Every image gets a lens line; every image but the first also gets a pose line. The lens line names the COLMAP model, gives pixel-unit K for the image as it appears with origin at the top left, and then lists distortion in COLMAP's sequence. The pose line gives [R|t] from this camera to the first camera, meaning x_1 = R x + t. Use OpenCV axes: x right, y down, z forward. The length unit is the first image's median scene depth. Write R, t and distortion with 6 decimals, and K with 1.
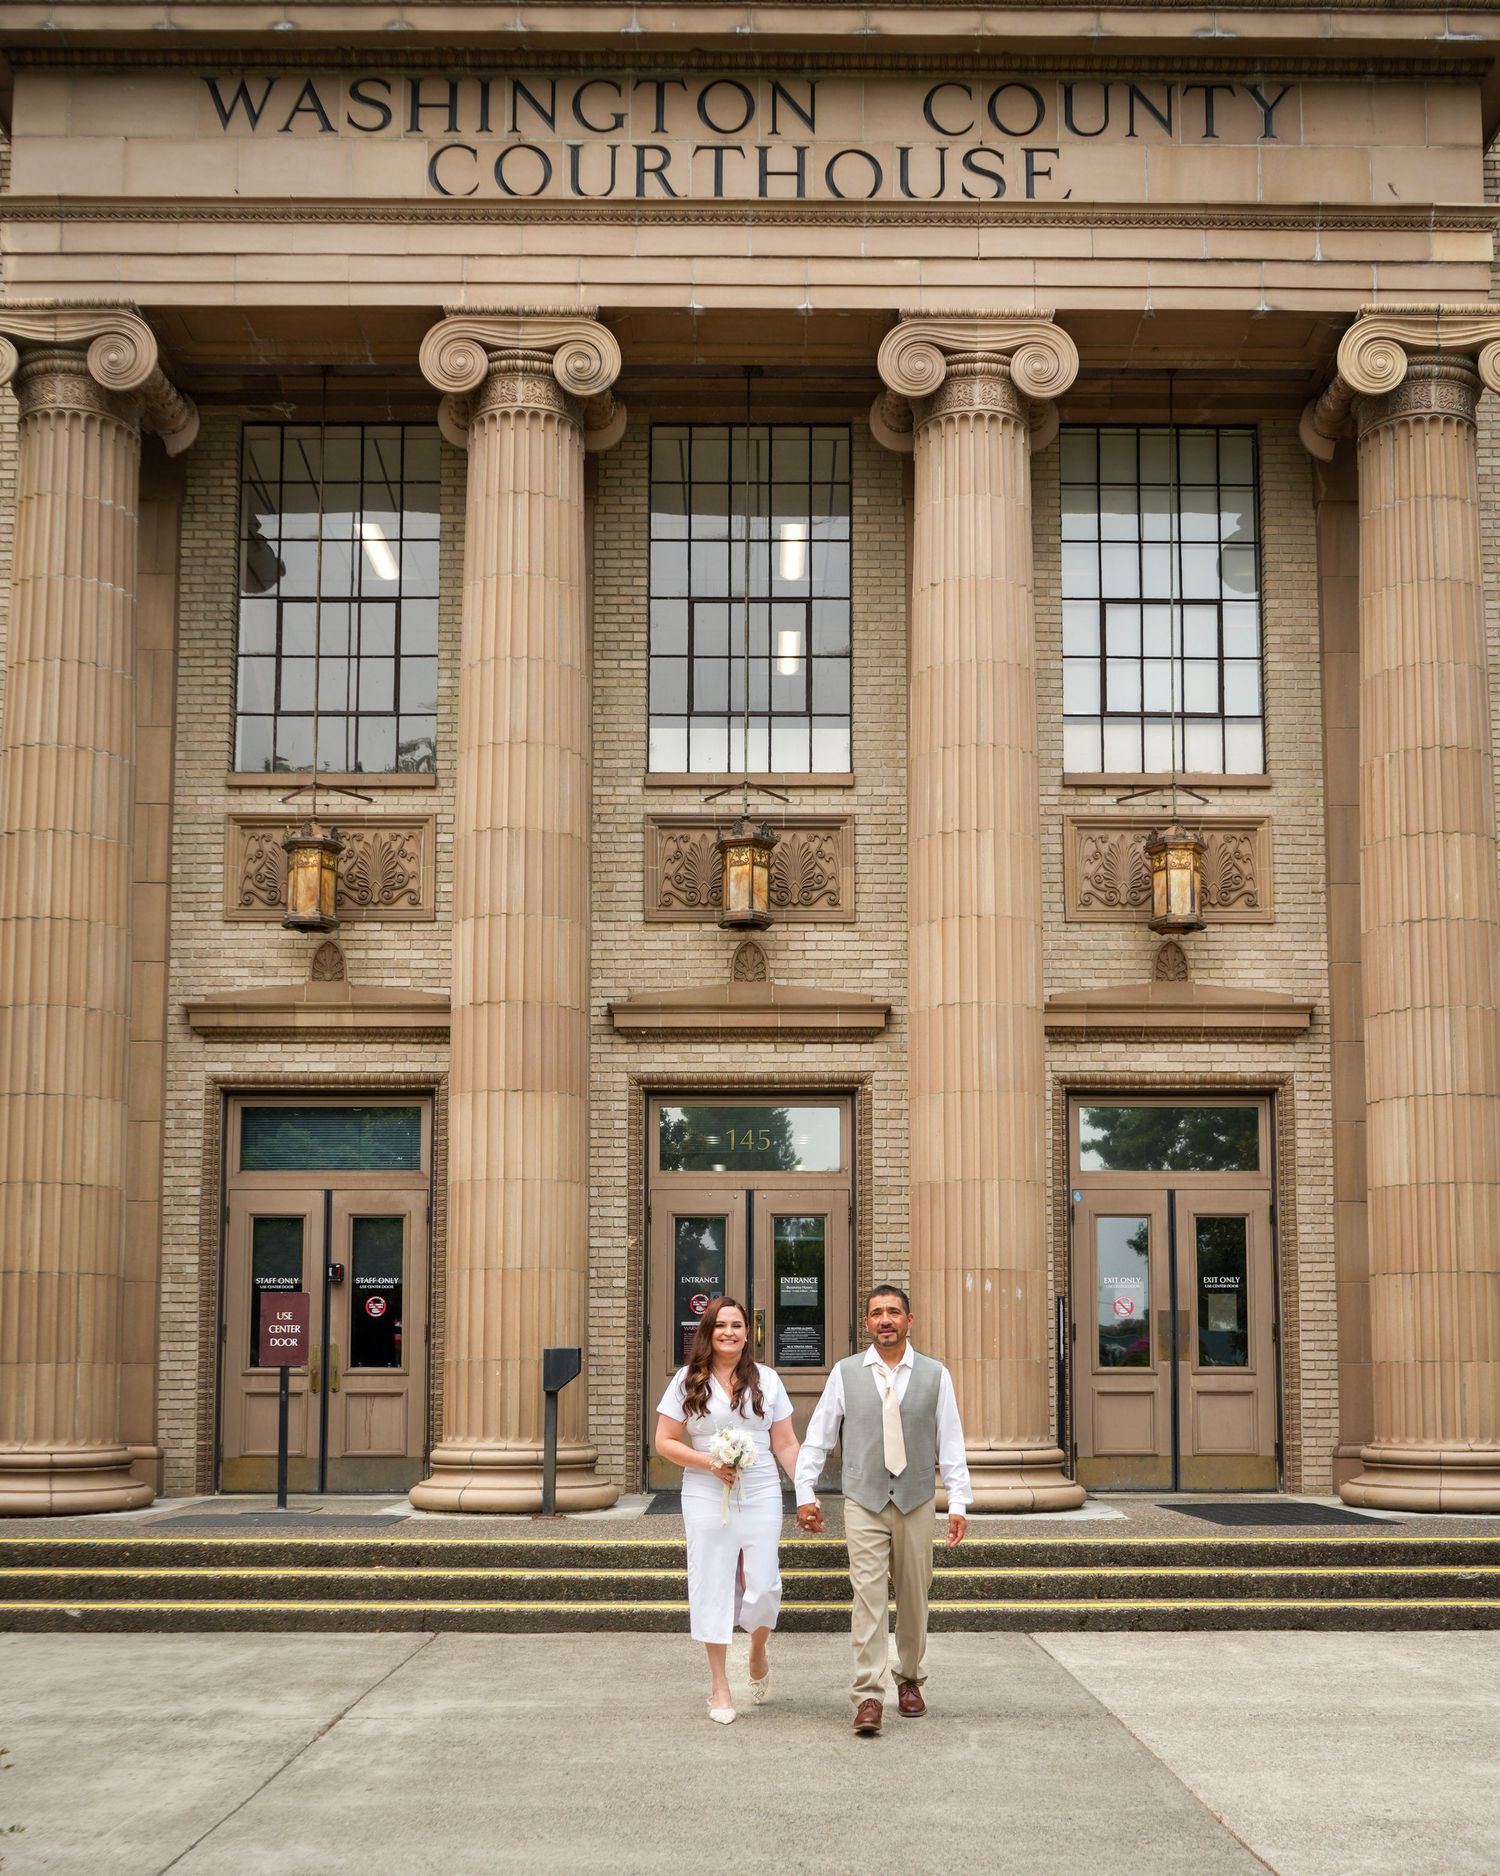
lens RADIAL K [[3103.5, 0, 760.5], [0, 3103.5, 939.0], [0, 0, 1]] dist [-0.010057, 0.000000]
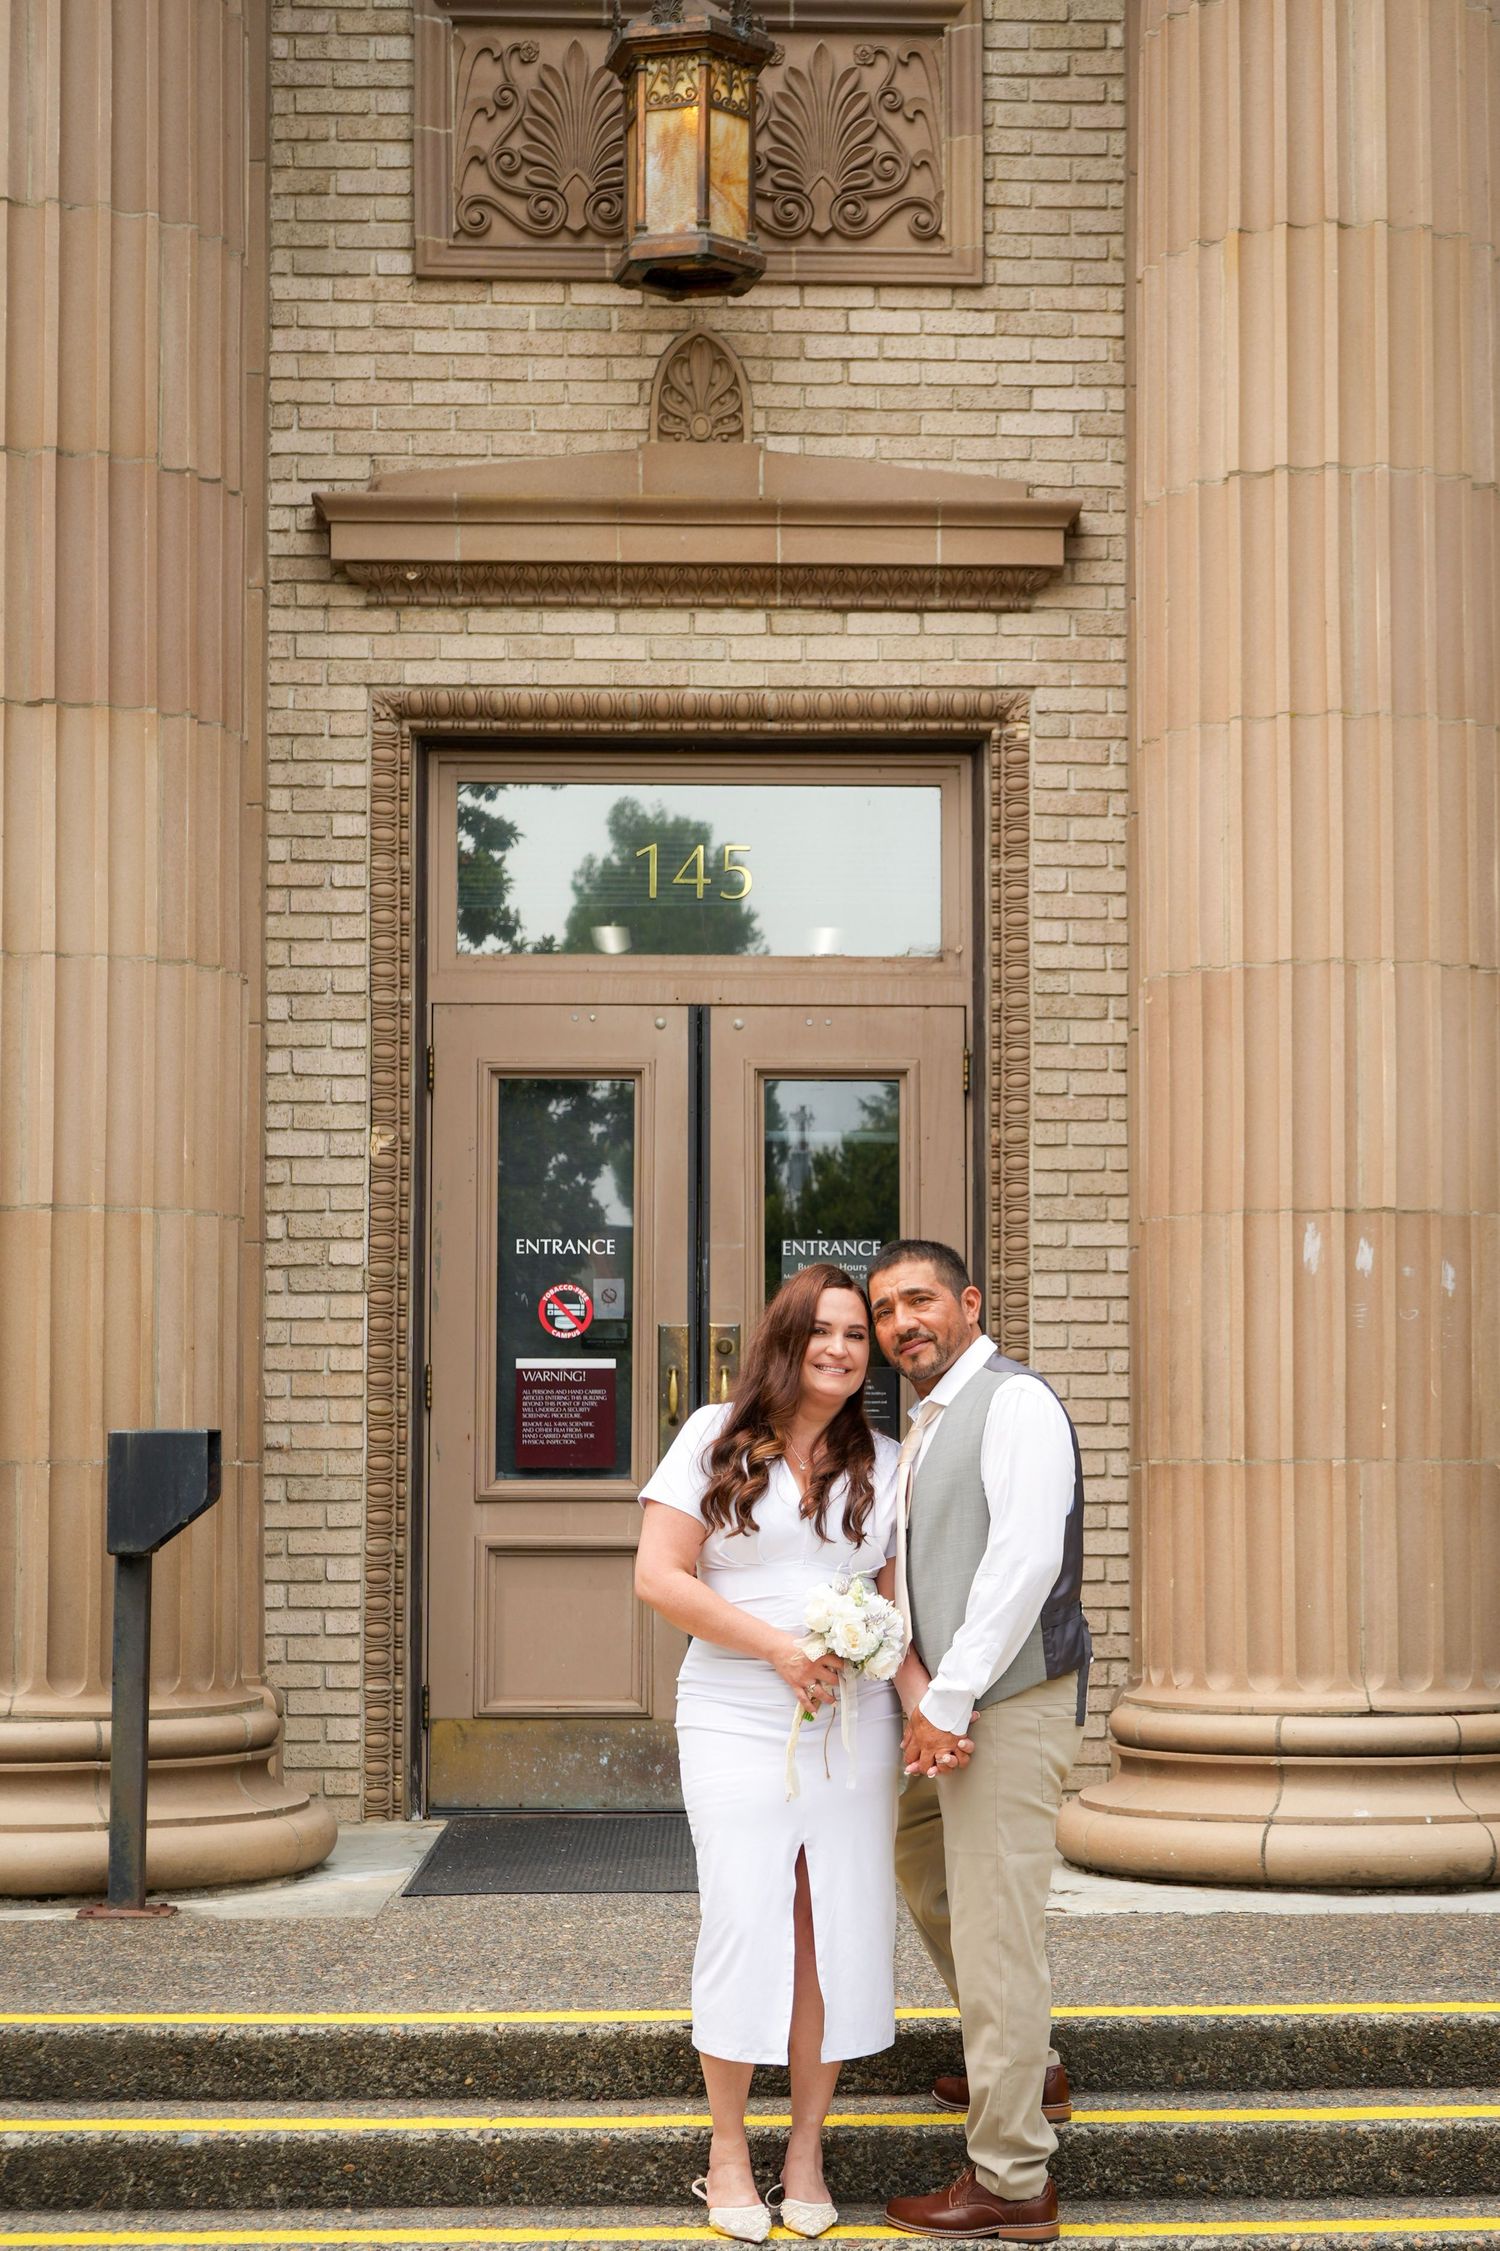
lens RADIAL K [[3049.4, 0, 739.1], [0, 3049.4, 1127.1], [0, 0, 1]] dist [-0.014083, 0.000000]
pose [[0.999947, 0.000842, 0.010250, -0.002436], [-0.001236, 0.999258, 0.038494, 0.081474], [-0.010210, -0.038505, 0.999206, 0.635062]]
